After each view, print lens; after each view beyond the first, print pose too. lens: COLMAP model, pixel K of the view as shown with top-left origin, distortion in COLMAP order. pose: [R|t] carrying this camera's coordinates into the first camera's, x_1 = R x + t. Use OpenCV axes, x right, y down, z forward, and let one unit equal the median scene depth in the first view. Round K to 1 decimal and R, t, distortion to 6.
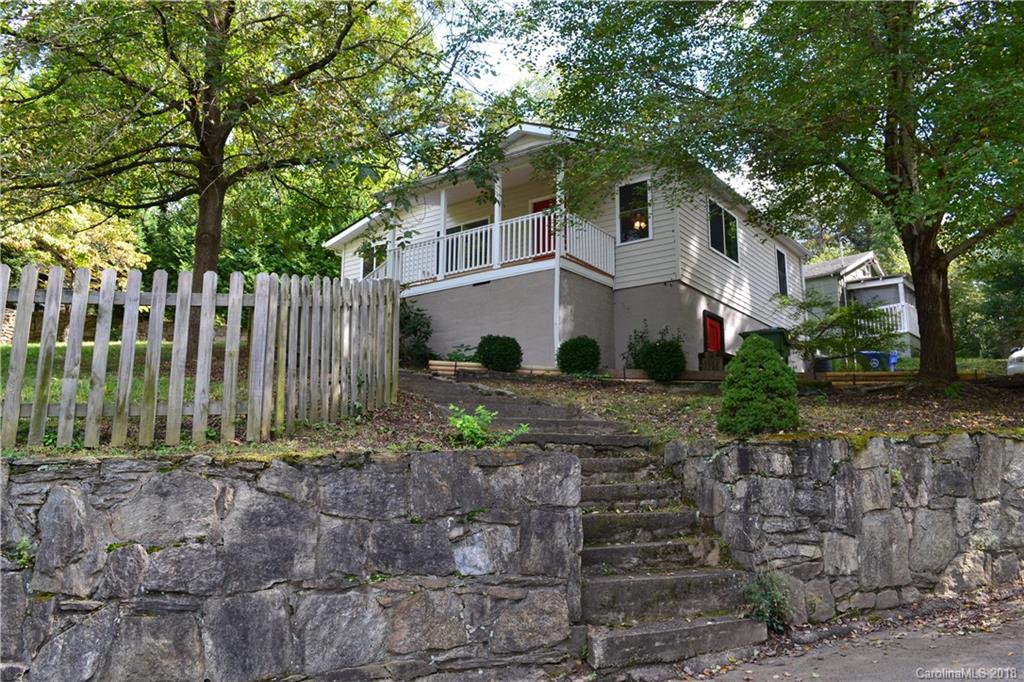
lens RADIAL K [[814.8, 0, 497.8], [0, 814.8, 340.9], [0, 0, 1]] dist [-0.085129, 0.016266]
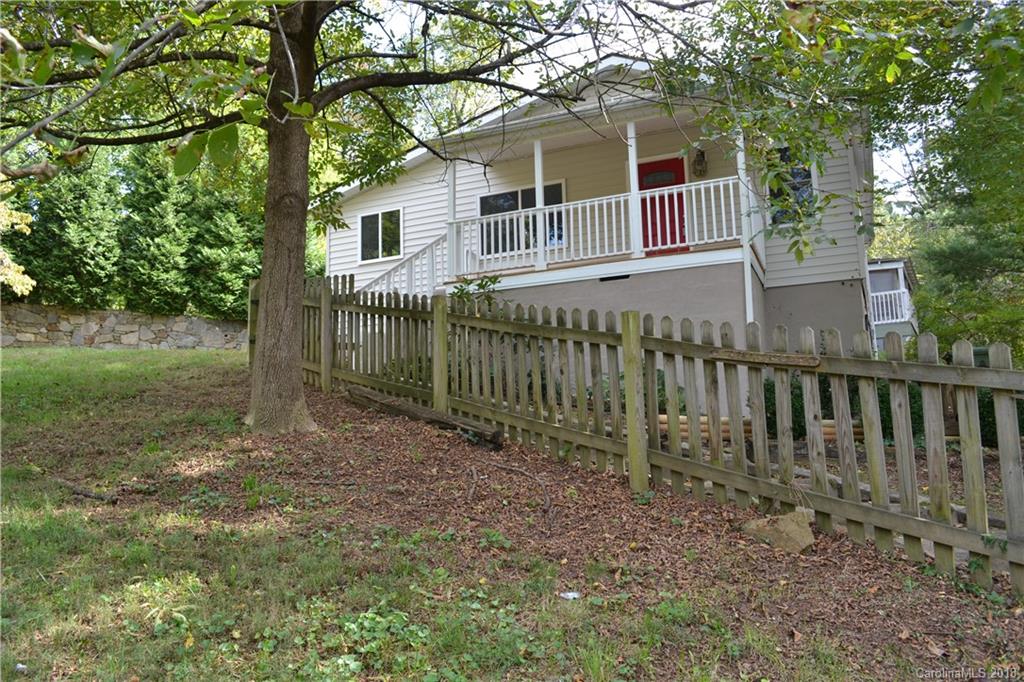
lens RADIAL K [[814.8, 0, 497.8], [0, 814.8, 340.9], [0, 0, 1]] dist [-0.085129, 0.016266]
pose [[0.976954, -0.000435, 0.213449, -0.265091], [-0.010159, 0.998770, 0.048531, -0.048896], [-0.213208, -0.049581, 0.975748, 0.331823]]
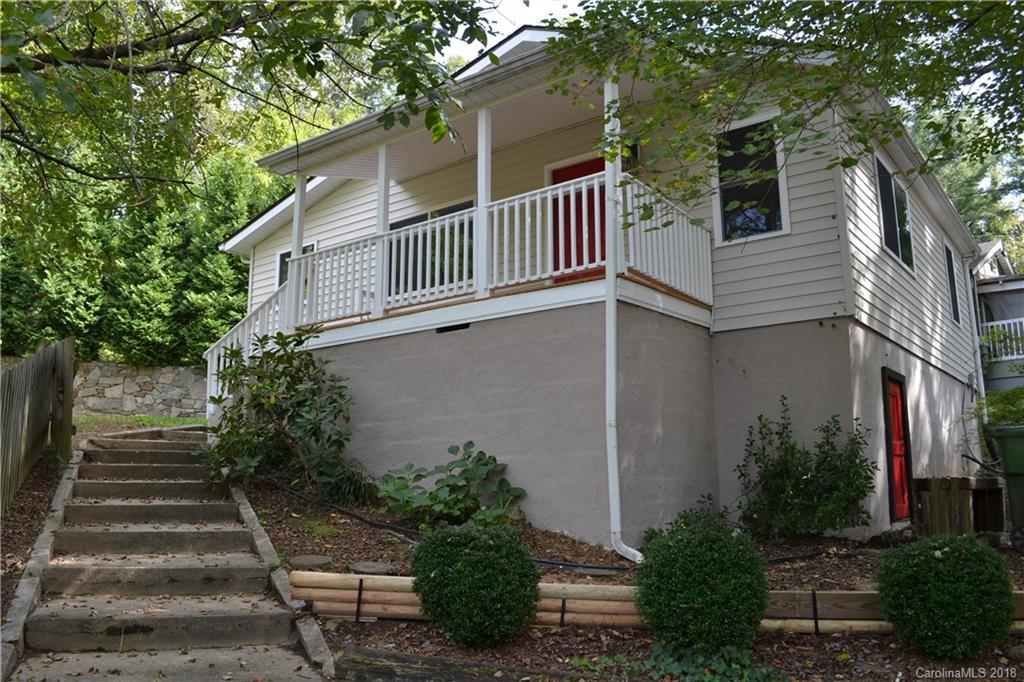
lens RADIAL K [[814.8, 0, 497.8], [0, 814.8, 340.9], [0, 0, 1]] dist [-0.085129, 0.016266]
pose [[0.999796, -0.014499, -0.014051, 0.014256], [0.014692, 0.999798, 0.013697, -0.068187], [0.013850, -0.013900, 0.999807, 0.497202]]
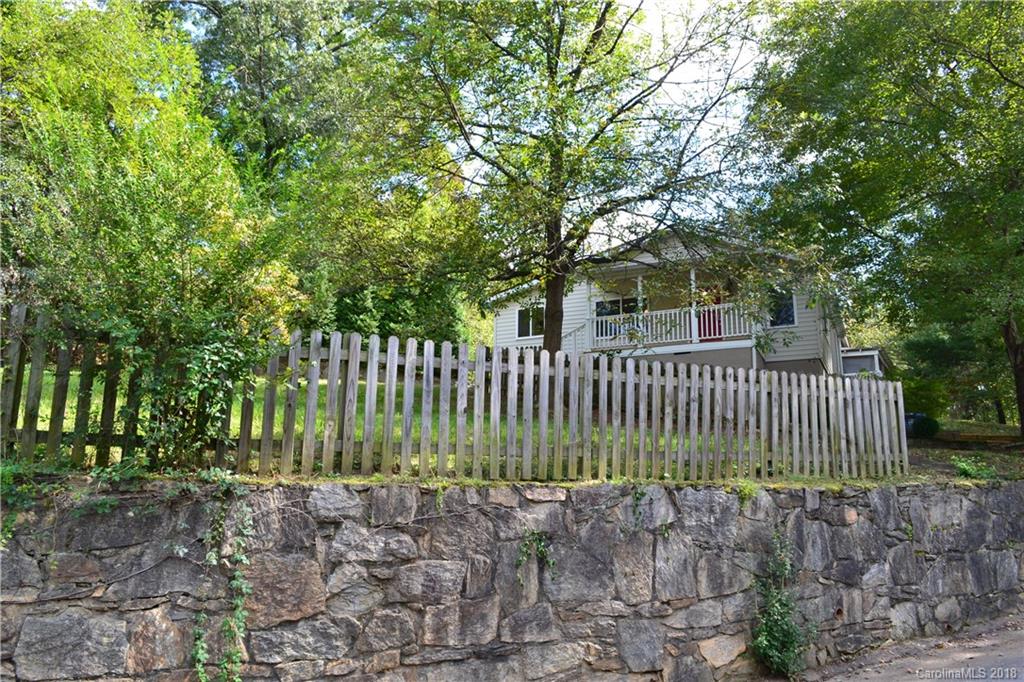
lens RADIAL K [[814.8, 0, 497.8], [0, 814.8, 340.9], [0, 0, 1]] dist [-0.085129, 0.016266]
pose [[0.981133, 0.057025, 0.184733, -0.543281], [-0.050009, 0.997847, -0.042422, -0.020244], [-0.186754, 0.032383, 0.981873, -0.214349]]
